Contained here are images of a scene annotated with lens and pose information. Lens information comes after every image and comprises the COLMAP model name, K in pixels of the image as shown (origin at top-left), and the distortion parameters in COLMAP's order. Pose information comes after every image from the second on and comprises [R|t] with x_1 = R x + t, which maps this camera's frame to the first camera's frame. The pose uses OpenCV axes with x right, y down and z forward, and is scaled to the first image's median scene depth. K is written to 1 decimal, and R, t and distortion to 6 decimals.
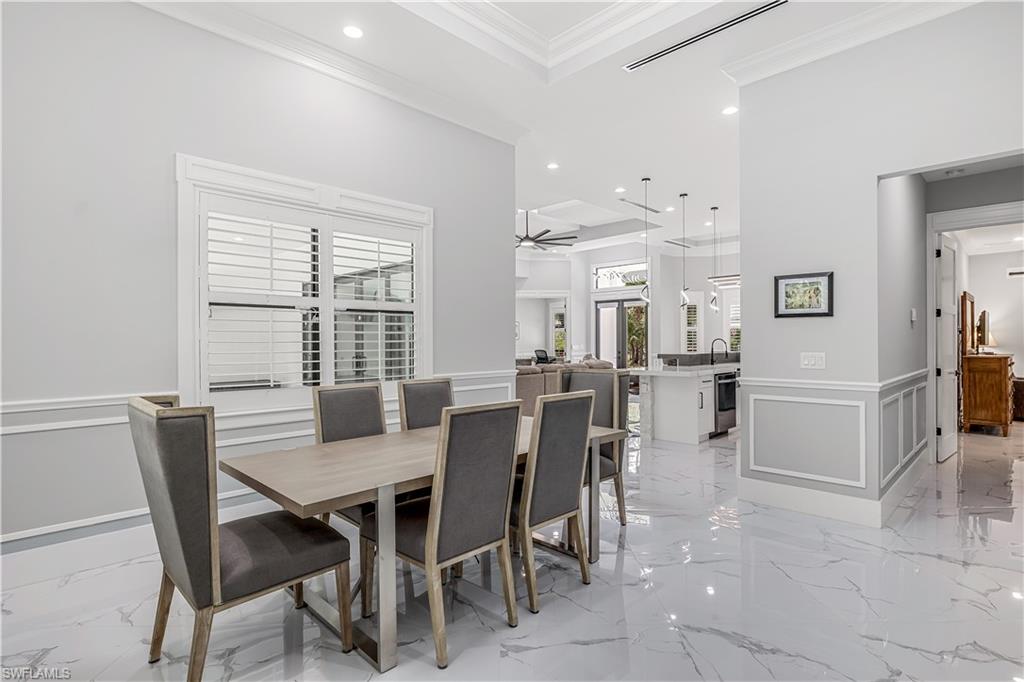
lens RADIAL K [[516.2, 0, 510.0], [0, 516.2, 341.9], [0, 0, 1]] dist [-0.013850, 0.000972]
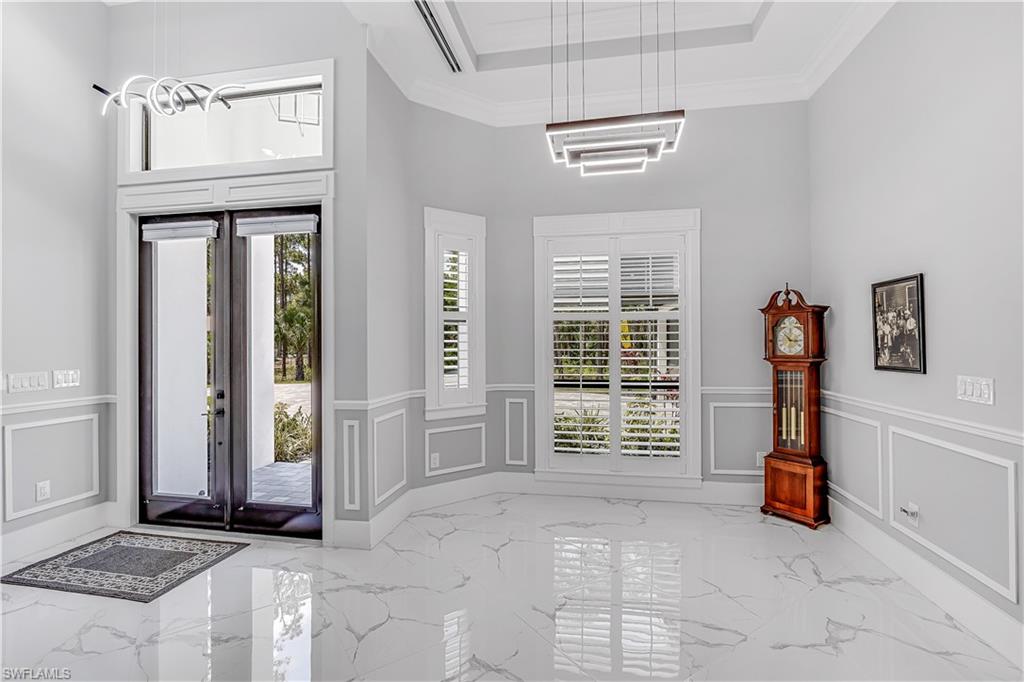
lens RADIAL K [[455.5, 0, 513.1], [0, 455.5, 340.2], [0, 0, 1]] dist [-0.001914, -0.000466]
pose [[0.816971, 0.005796, 0.576649, 0.193730], [0.000035, 0.999949, -0.010100, -0.007317], [-0.576679, 0.008271, 0.816929, 0.681742]]
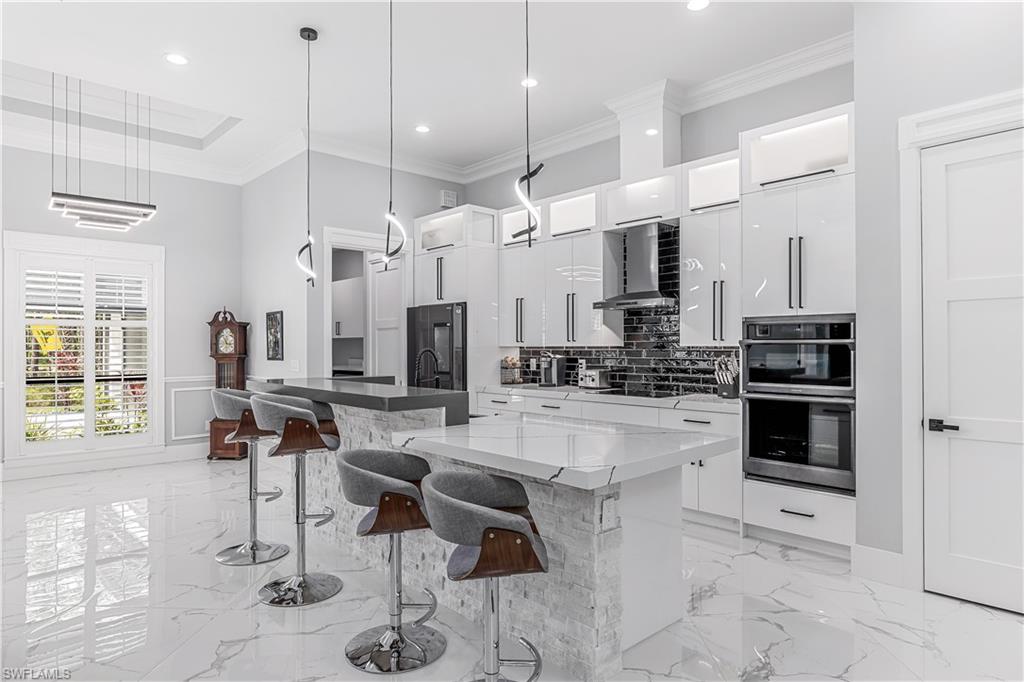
lens RADIAL K [[609.2, 0, 519.4], [0, 609.2, 345.1], [0, 0, 1]] dist [-0.007306, 0.000534]
pose [[0.032235, 0.007186, 0.999454, -0.054541], [0.002723, 0.999970, -0.007277, -0.004061], [-0.999477, 0.002956, 0.032215, 0.527495]]
